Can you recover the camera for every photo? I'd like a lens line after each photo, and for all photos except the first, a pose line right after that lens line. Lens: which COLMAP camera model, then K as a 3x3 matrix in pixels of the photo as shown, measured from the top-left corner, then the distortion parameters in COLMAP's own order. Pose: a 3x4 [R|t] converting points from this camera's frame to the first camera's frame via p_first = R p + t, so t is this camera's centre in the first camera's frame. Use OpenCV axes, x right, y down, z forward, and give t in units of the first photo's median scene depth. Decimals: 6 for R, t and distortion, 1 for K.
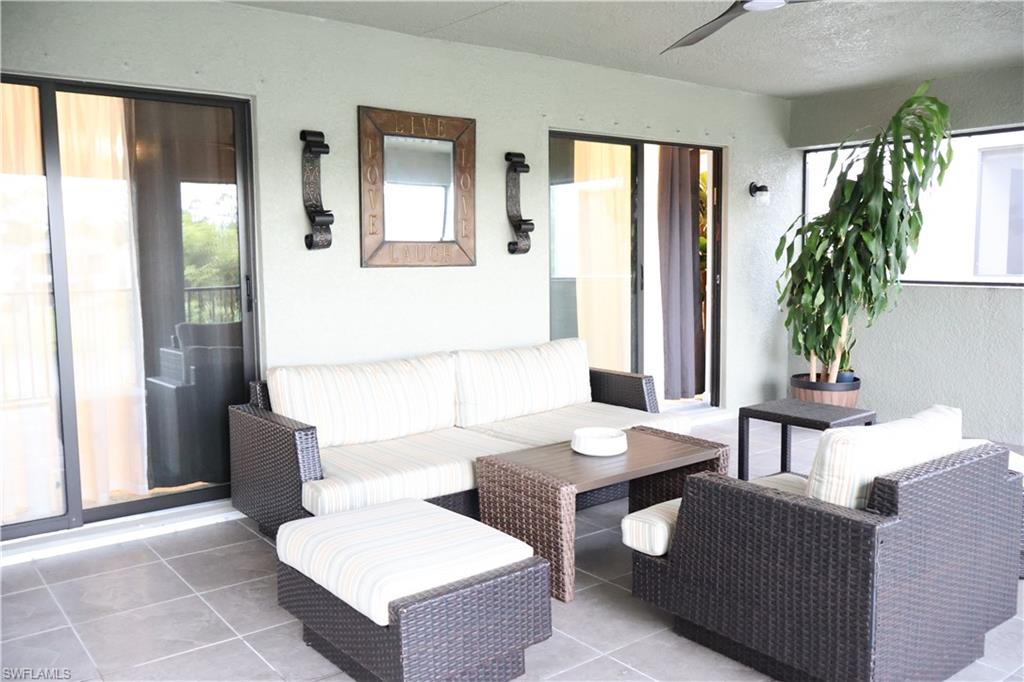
lens RADIAL K [[848.5, 0, 508.0], [0, 848.5, 342.7], [0, 0, 1]] dist [-0.014132, 0.011145]
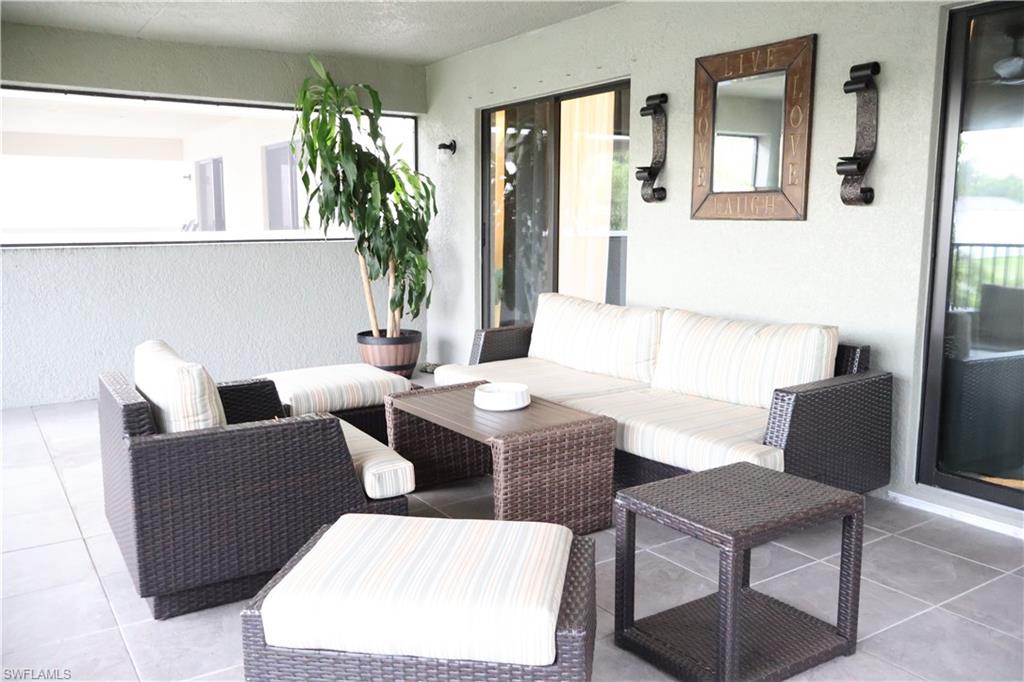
lens RADIAL K [[848.5, 0, 511.4], [0, 848.5, 336.1], [0, 0, 1]] dist [-0.014132, 0.011145]
pose [[-0.079669, 0.142989, -0.986513, 0.858957], [-0.106490, 0.982774, 0.151047, -0.081203], [0.991117, 0.117088, -0.063070, 0.859325]]
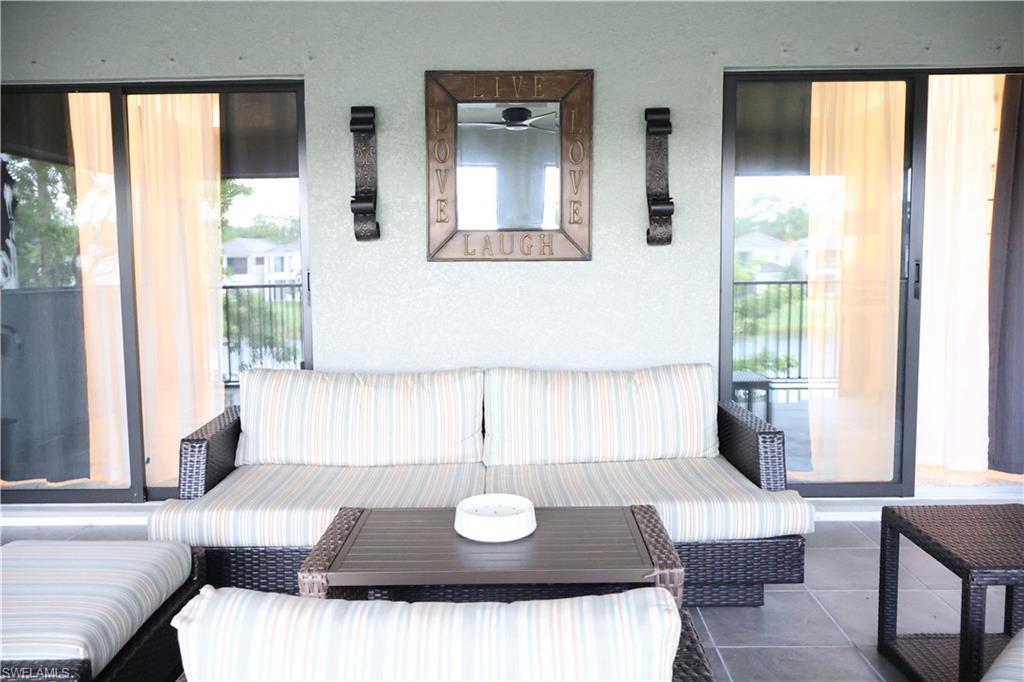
lens RADIAL K [[848.5, 0, 515.7], [0, 848.5, 344.4], [0, 0, 1]] dist [-0.014132, 0.011145]
pose [[0.773979, 0.066148, -0.629747, 0.435615], [-0.062956, 0.997640, 0.027415, -0.034058], [0.630074, 0.018428, 0.776316, 0.390293]]
